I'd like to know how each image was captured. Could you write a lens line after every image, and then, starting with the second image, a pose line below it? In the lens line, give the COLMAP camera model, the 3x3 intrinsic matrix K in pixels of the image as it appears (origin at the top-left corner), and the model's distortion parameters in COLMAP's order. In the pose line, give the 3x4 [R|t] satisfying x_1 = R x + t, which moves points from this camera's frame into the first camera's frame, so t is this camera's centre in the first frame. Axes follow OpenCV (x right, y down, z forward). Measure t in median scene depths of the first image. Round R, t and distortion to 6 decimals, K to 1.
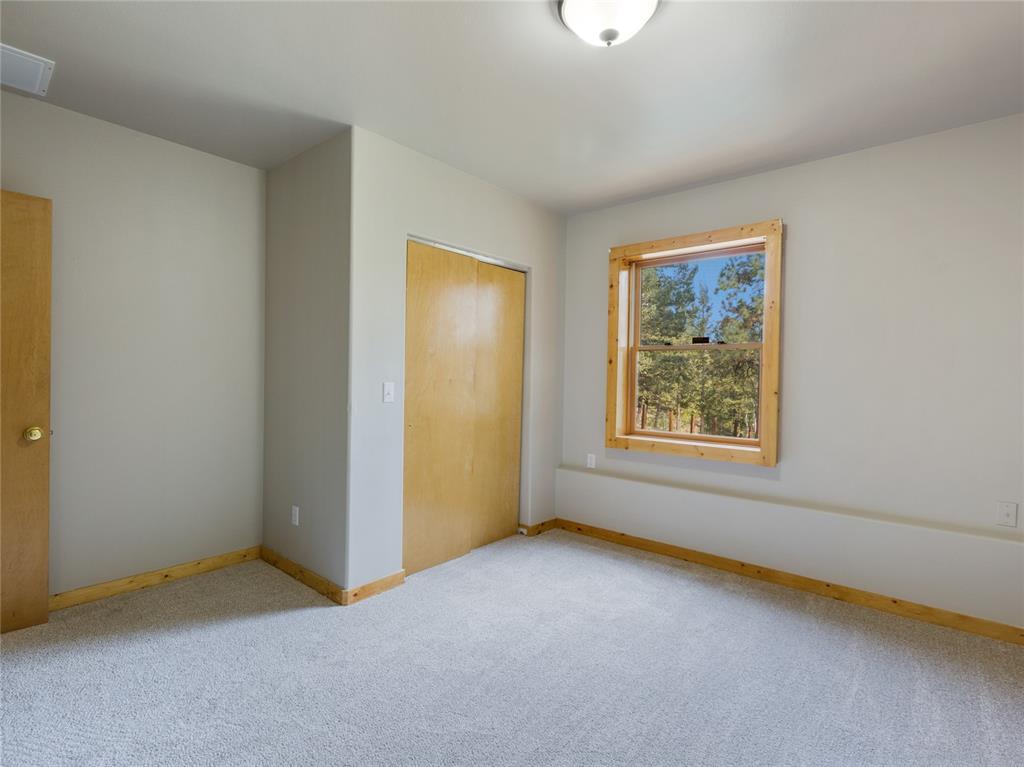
lens RADIAL K [[510.5, 0, 507.5], [0, 510.5, 387.9], [0, 0, 1]] dist [0.002006, -0.001465]
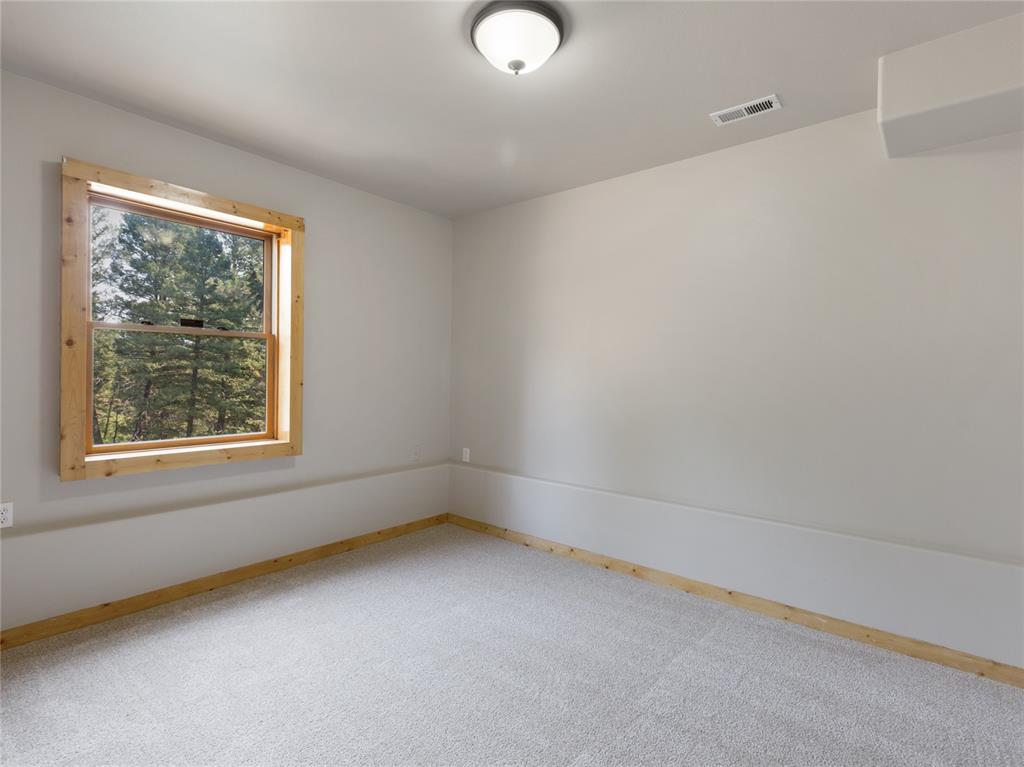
lens RADIAL K [[510.5, 0, 506.3], [0, 510.5, 381.6], [0, 0, 1]] dist [0.002006, -0.001465]
pose [[-0.021671, -0.023872, 0.999480, -0.513443], [0.010074, 0.999659, 0.024095, -0.015074], [-0.999714, 0.010591, -0.021423, 0.575112]]
